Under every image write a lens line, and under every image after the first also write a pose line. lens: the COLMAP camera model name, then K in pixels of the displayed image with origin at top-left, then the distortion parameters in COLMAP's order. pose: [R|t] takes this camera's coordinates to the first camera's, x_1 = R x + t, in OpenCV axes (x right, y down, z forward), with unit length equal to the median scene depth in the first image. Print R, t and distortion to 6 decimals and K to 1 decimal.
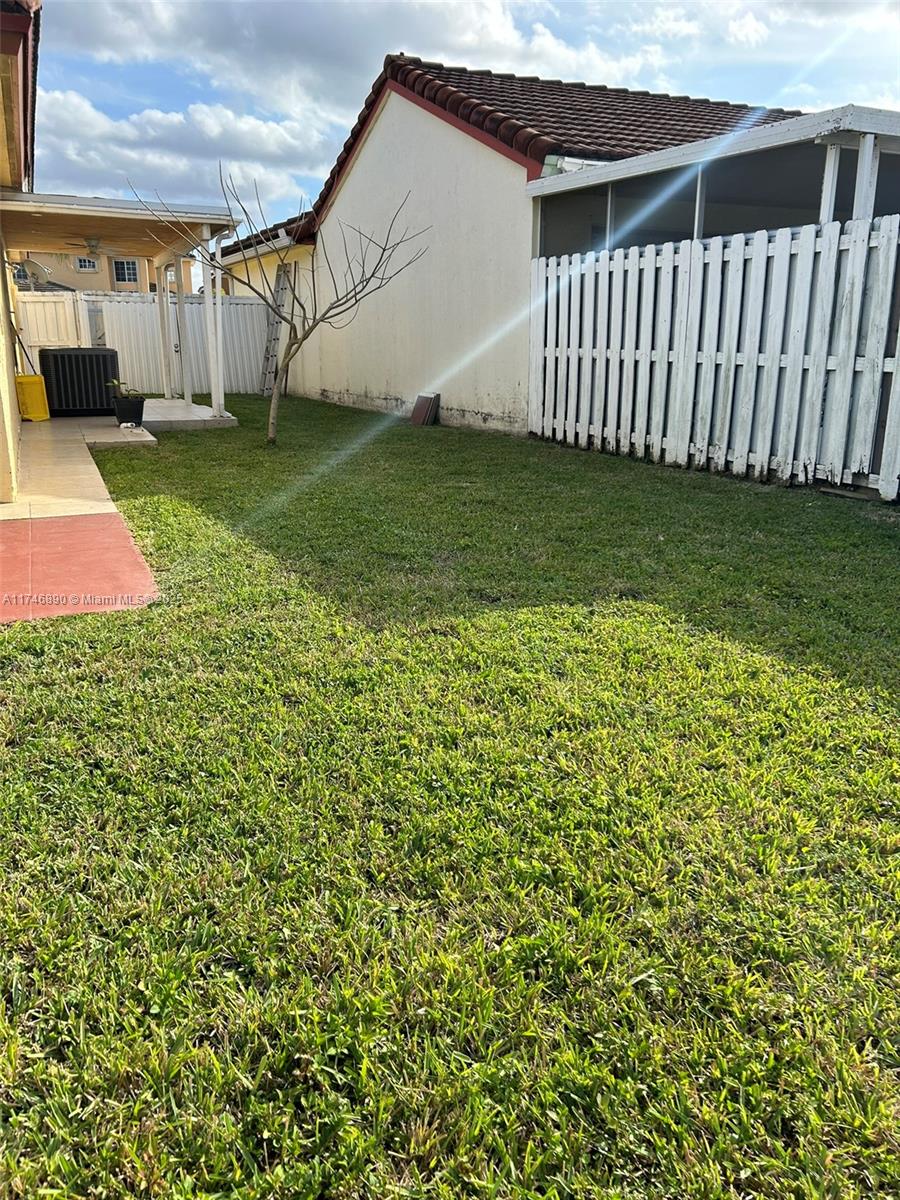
lens RADIAL K [[905.6, 0, 450.4], [0, 905.6, 597.4], [0, 0, 1]] dist [0.026881, -0.031425]
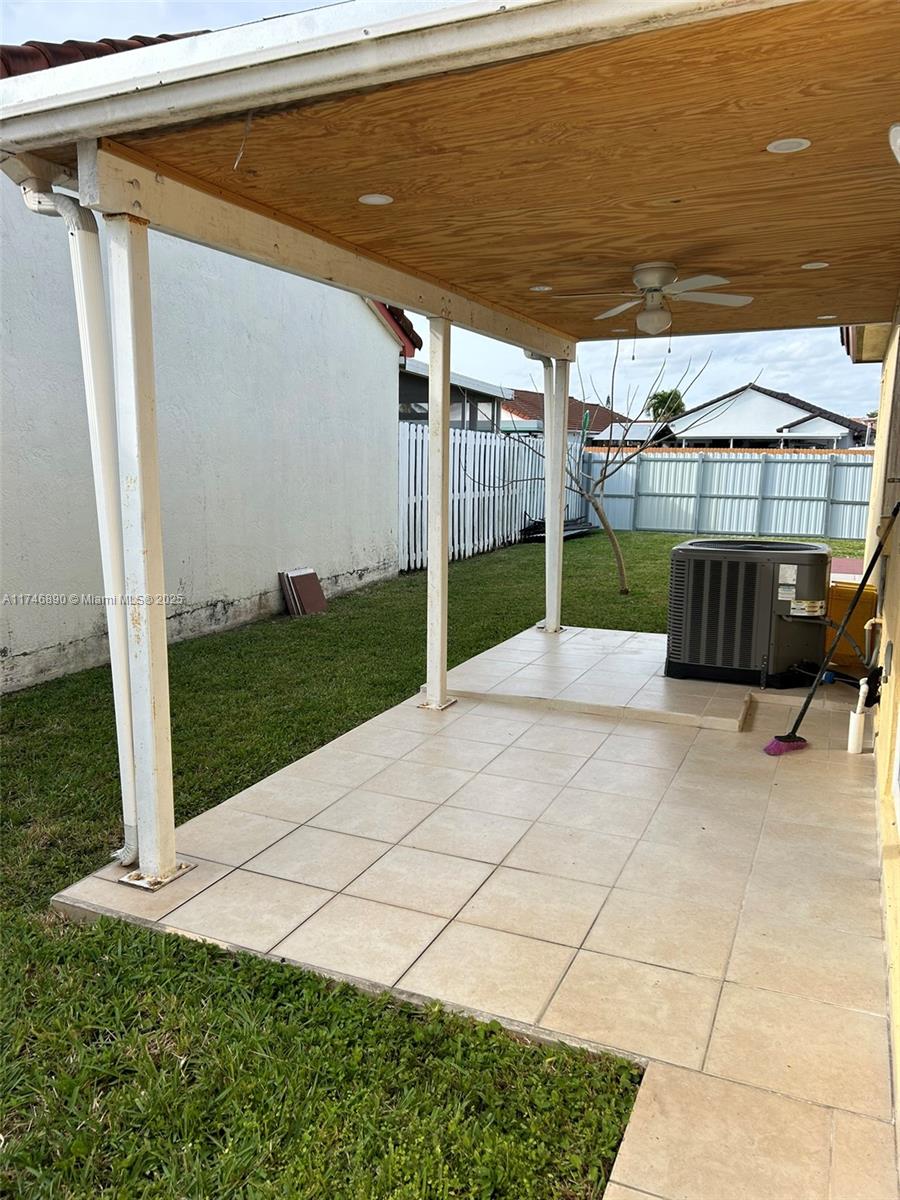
lens RADIAL K [[905.6, 0, 447.5], [0, 905.6, 602.6], [0, 0, 1]] dist [0.026881, -0.031425]
pose [[-0.675457, -0.126558, 0.726458, -0.762803], [0.189798, 0.922131, 0.337120, -0.504407], [-0.712555, 0.365591, -0.598840, 1.612398]]
